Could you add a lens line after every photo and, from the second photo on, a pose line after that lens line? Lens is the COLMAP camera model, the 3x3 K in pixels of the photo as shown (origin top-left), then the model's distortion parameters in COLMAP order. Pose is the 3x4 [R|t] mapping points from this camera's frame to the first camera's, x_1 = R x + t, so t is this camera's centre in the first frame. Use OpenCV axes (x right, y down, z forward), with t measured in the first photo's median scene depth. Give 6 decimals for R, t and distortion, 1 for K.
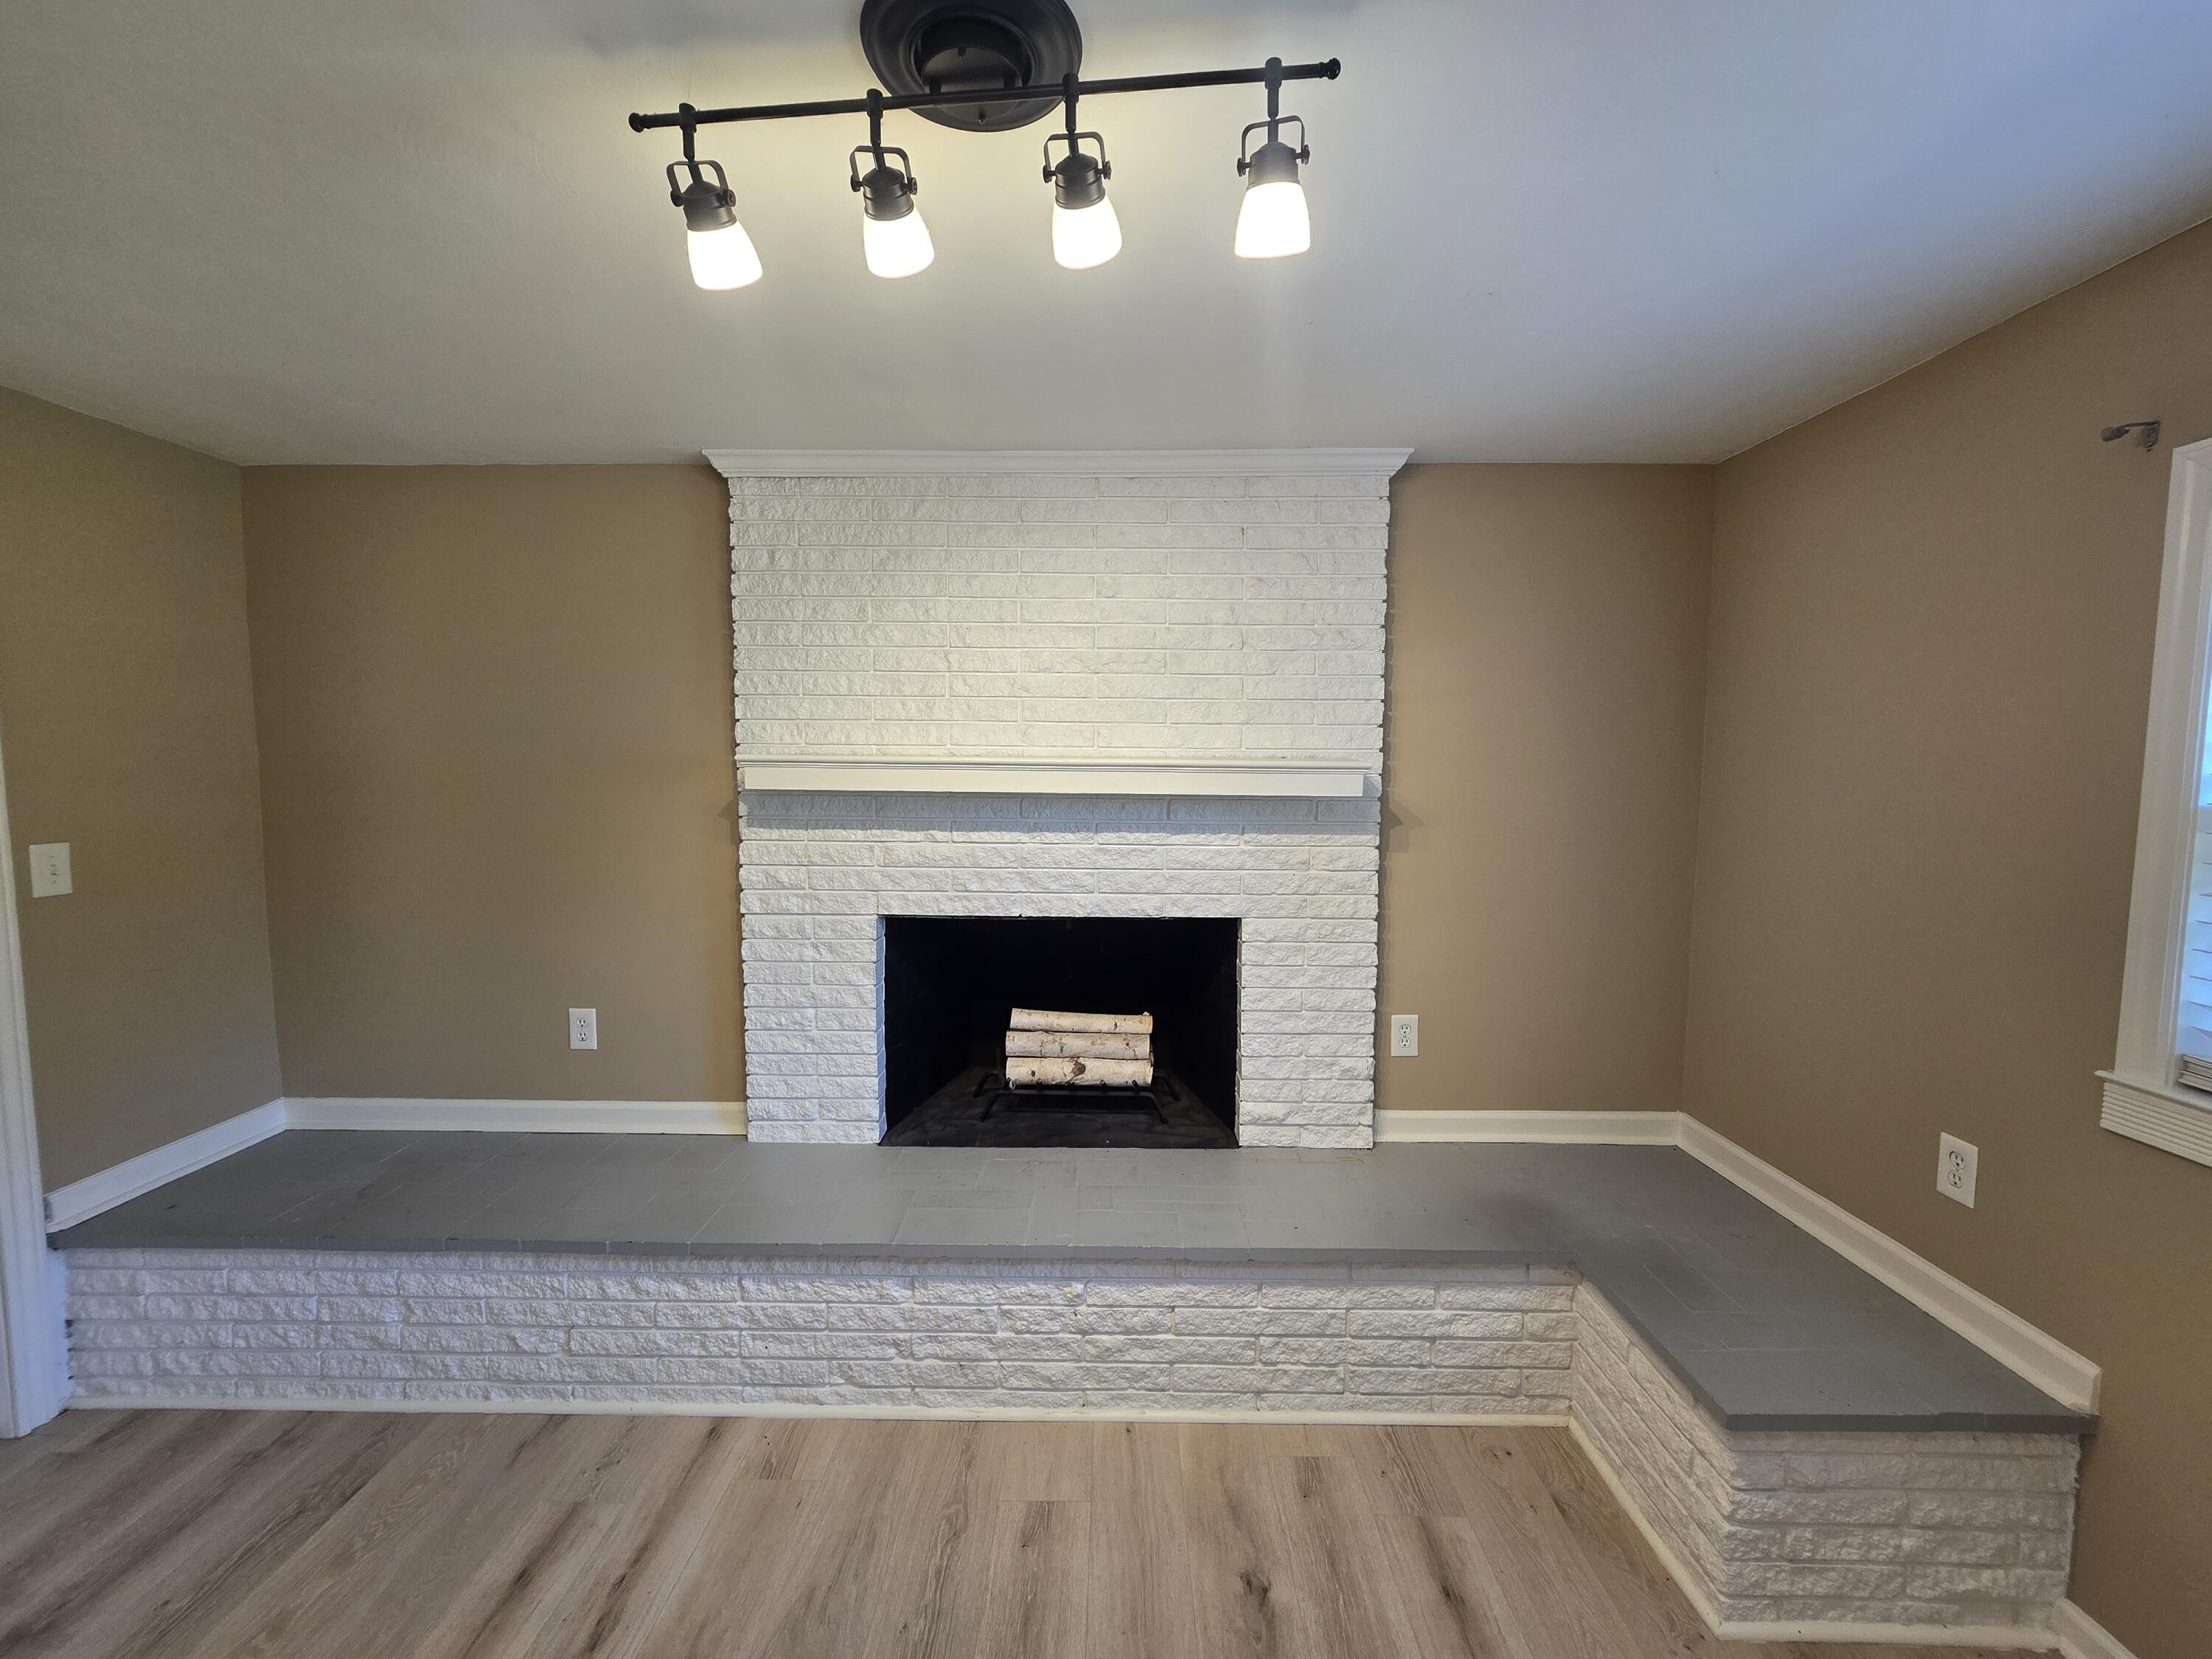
lens RADIAL K [[912.0, 0, 1107.3], [0, 912.0, 839.9], [0, 0, 1]] dist [-0.014661, -0.001200]
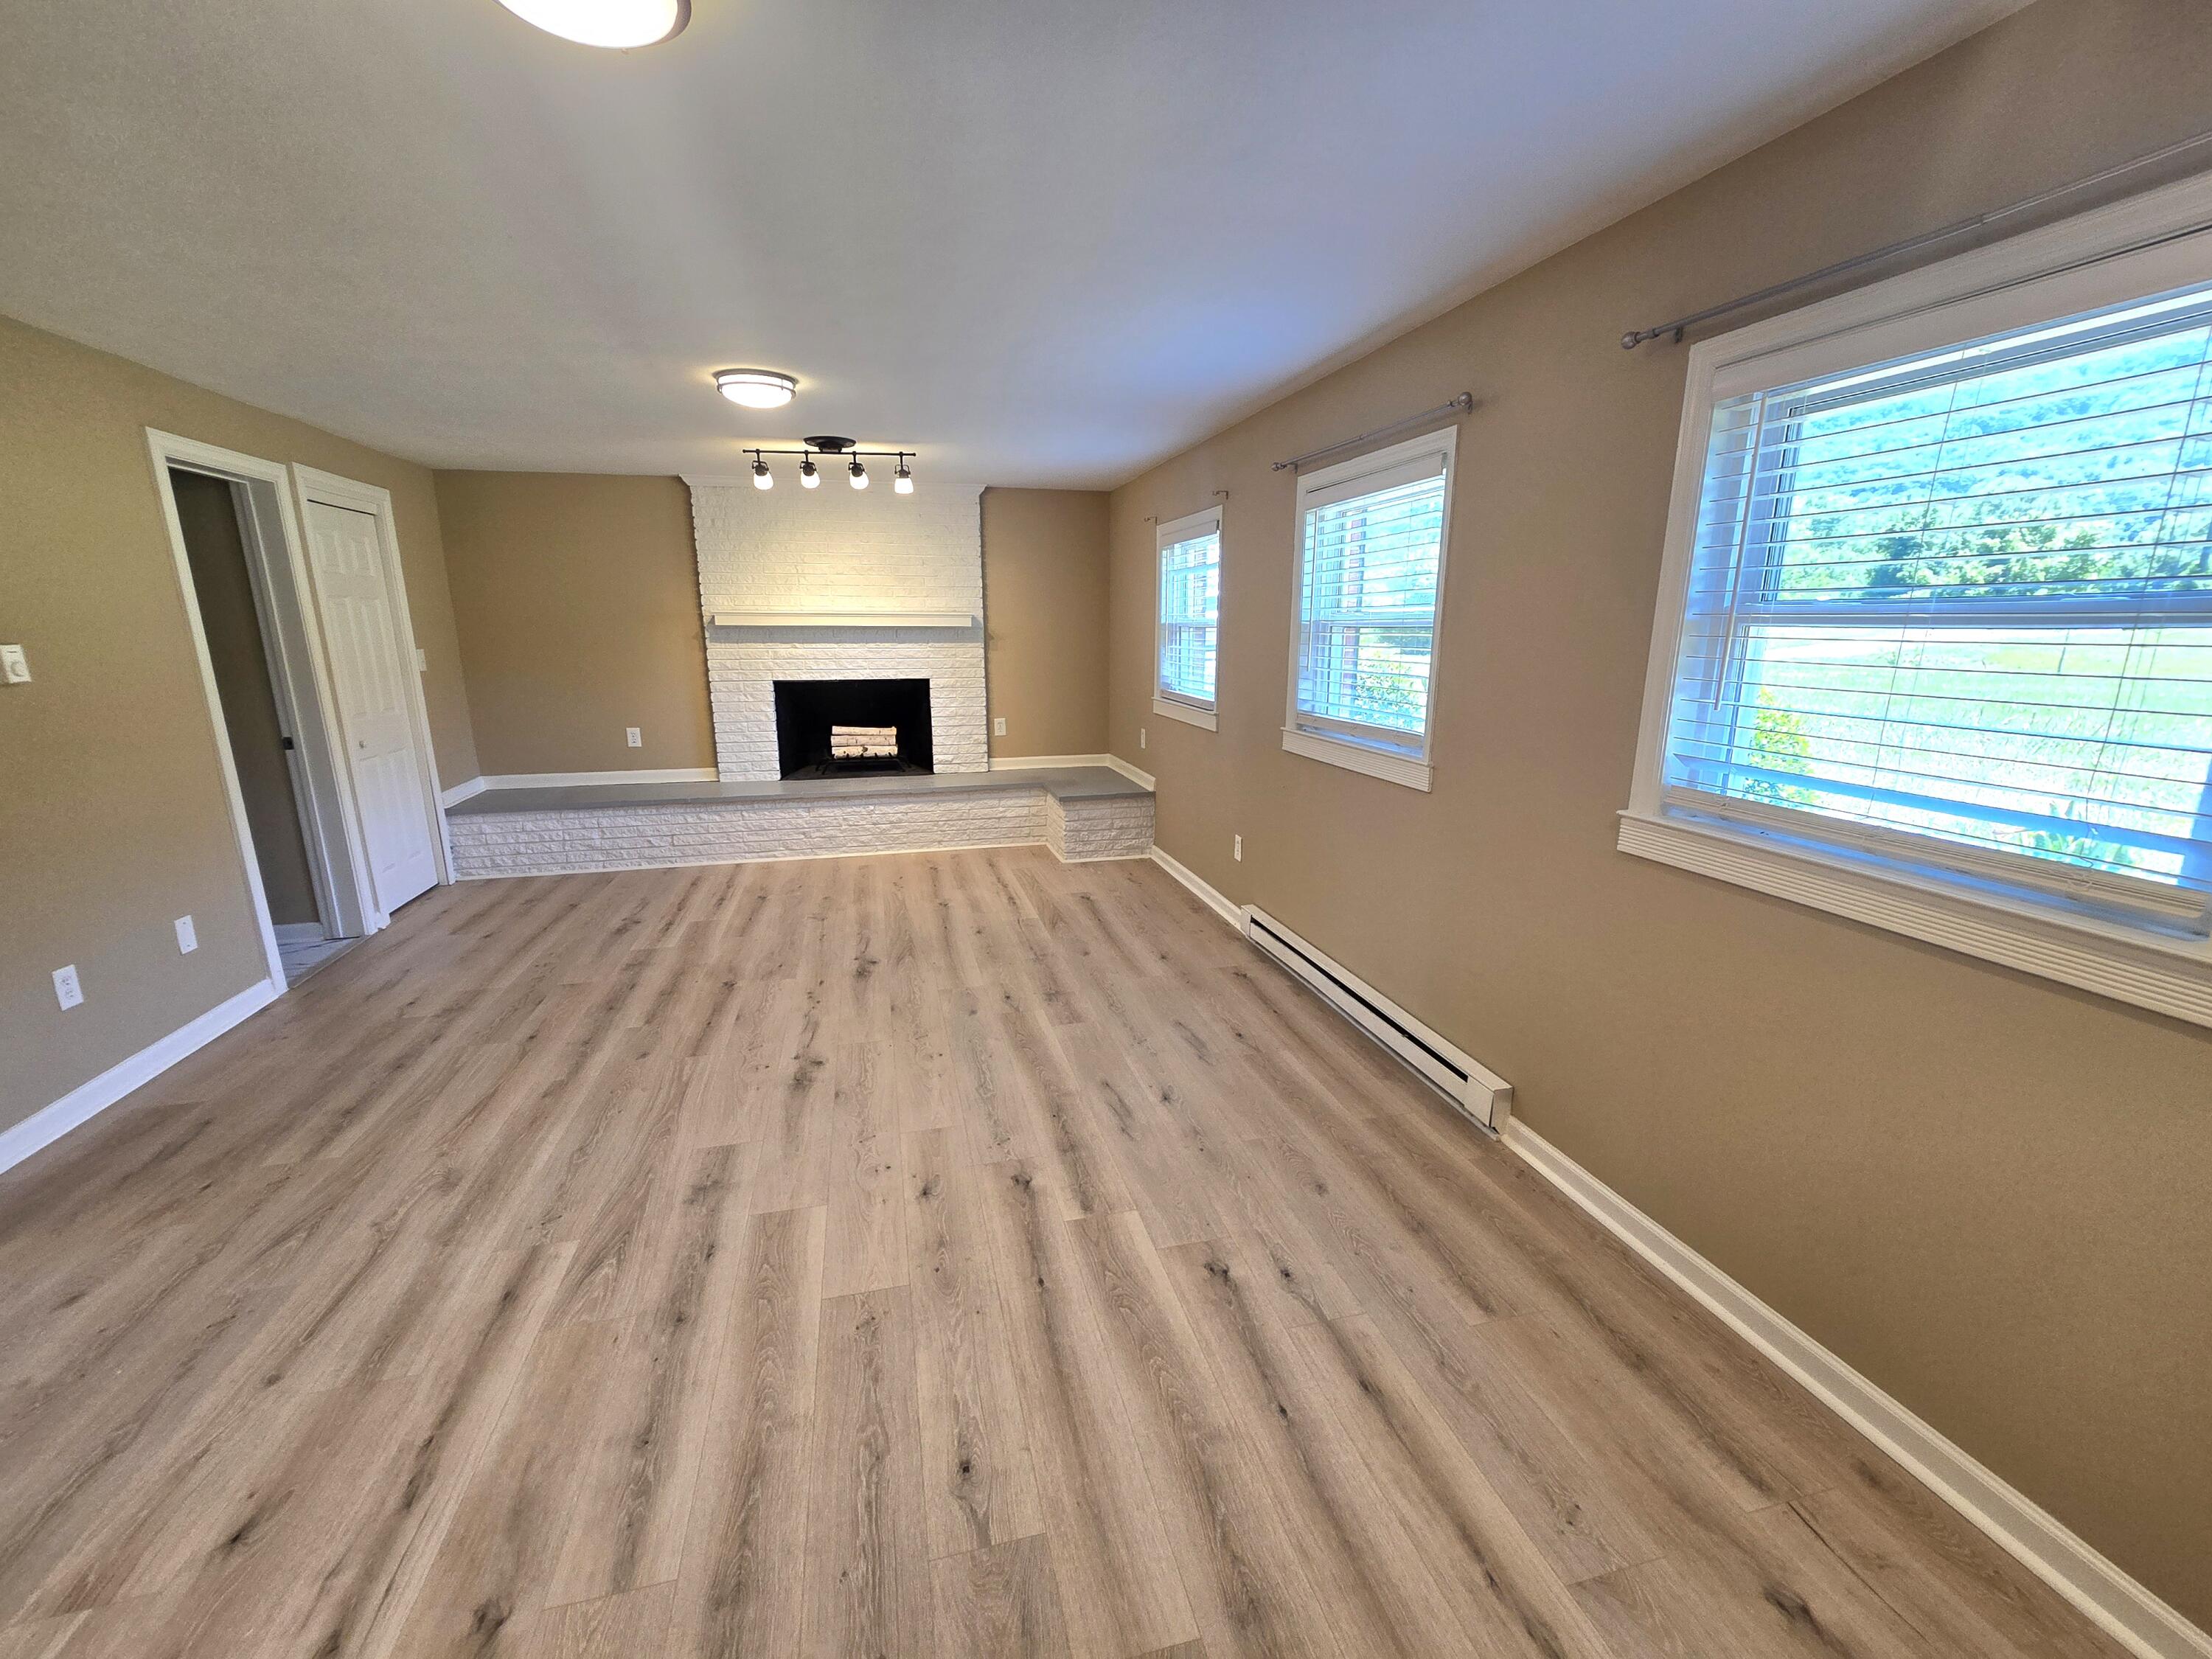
lens RADIAL K [[912.0, 0, 1109.8], [0, 912.0, 857.5], [0, 0, 1]] dist [-0.014661, -0.001200]
pose [[0.966165, -0.065700, 0.249417, -0.027662], [0.022721, 0.984934, 0.171432, 0.152371], [-0.256923, -0.159964, 0.953101, -1.557598]]
